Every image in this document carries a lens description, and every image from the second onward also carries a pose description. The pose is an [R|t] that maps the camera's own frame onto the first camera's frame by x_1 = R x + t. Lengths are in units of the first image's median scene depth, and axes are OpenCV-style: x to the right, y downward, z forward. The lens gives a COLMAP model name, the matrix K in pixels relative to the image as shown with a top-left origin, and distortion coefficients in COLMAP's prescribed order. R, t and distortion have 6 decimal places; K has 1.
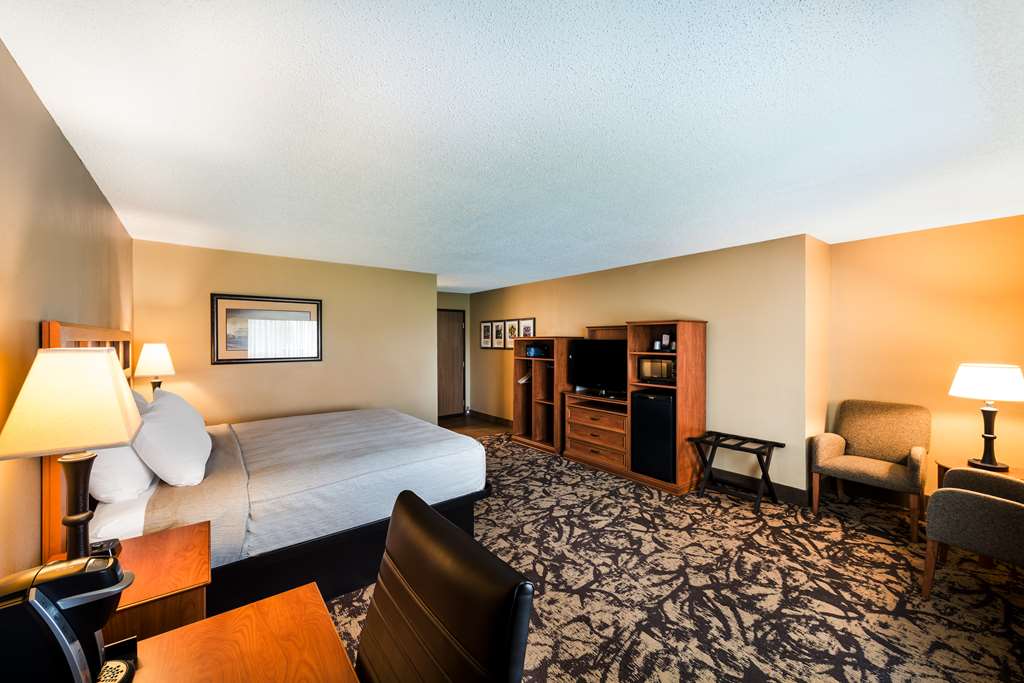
lens RADIAL K [[392.5, 0, 502.0], [0, 392.5, 340.0], [0, 0, 1]] dist [0.003480, 0.000028]
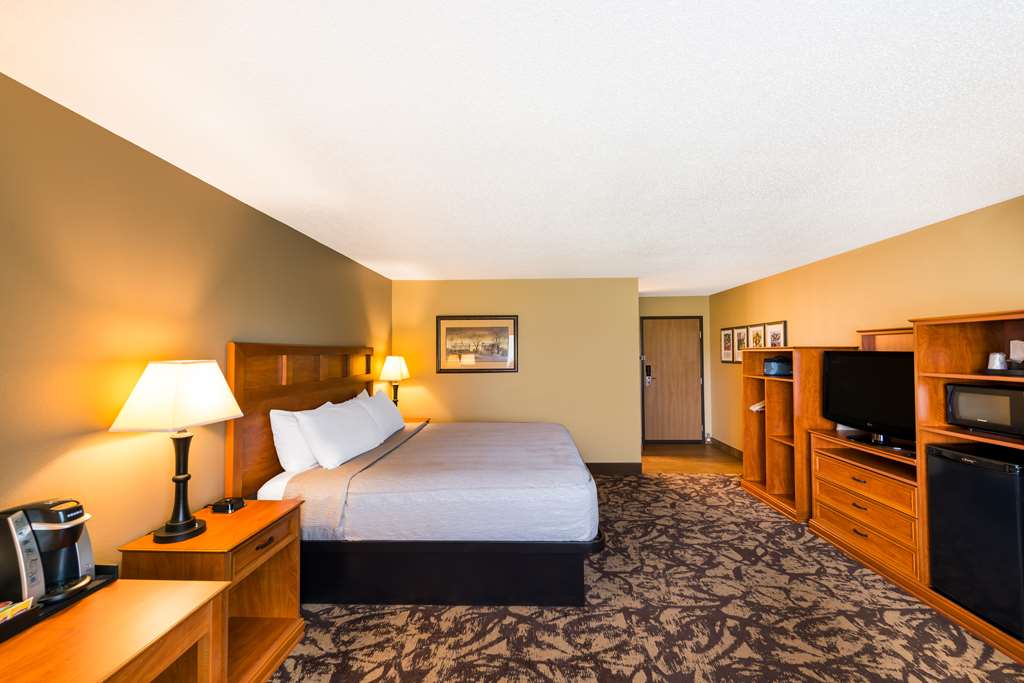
lens RADIAL K [[397.1, 0, 522.1], [0, 397.1, 340.8], [0, 0, 1]] dist [0.003205, 0.000037]
pose [[0.773856, -0.022512, -0.632962, 0.223168], [0.004889, 0.999551, -0.029573, -0.000906], [0.633343, 0.019791, 0.773618, 0.172716]]
